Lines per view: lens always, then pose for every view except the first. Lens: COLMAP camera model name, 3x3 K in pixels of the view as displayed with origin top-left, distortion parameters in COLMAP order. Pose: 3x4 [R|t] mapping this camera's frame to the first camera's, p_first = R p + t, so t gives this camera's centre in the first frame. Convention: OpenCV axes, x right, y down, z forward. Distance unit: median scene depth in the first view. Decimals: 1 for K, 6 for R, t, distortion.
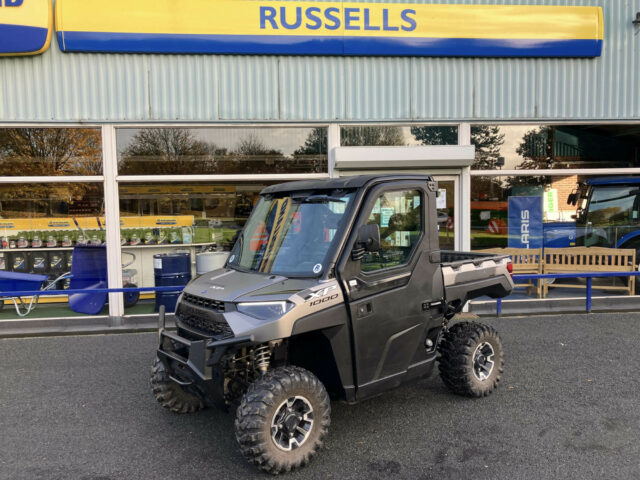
lens RADIAL K [[514.5, 0, 320.0], [0, 514.5, 240.0], [0, 0, 1]] dist [0.000520, 0.000274]
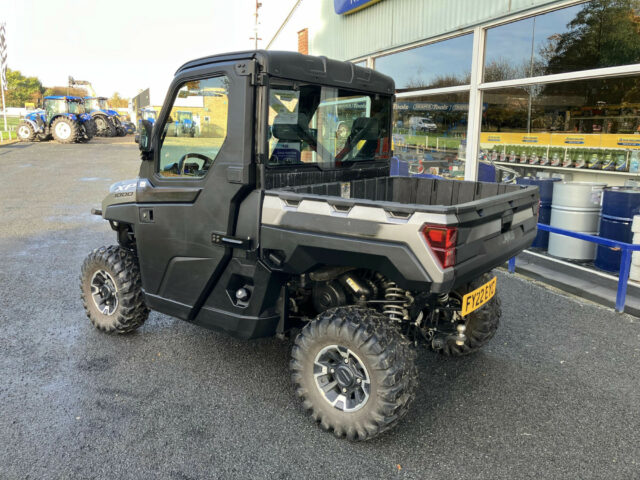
lens RADIAL K [[528.4, 0, 320.0], [0, 528.4, 240.0], [0, 0, 1]] dist [0.001410, 0.000551]
pose [[0.249981, 0.216433, -0.943751, 0.484885], [-0.084443, 0.975856, 0.201429, -0.017732], [0.964561, 0.029340, 0.262222, 0.477718]]
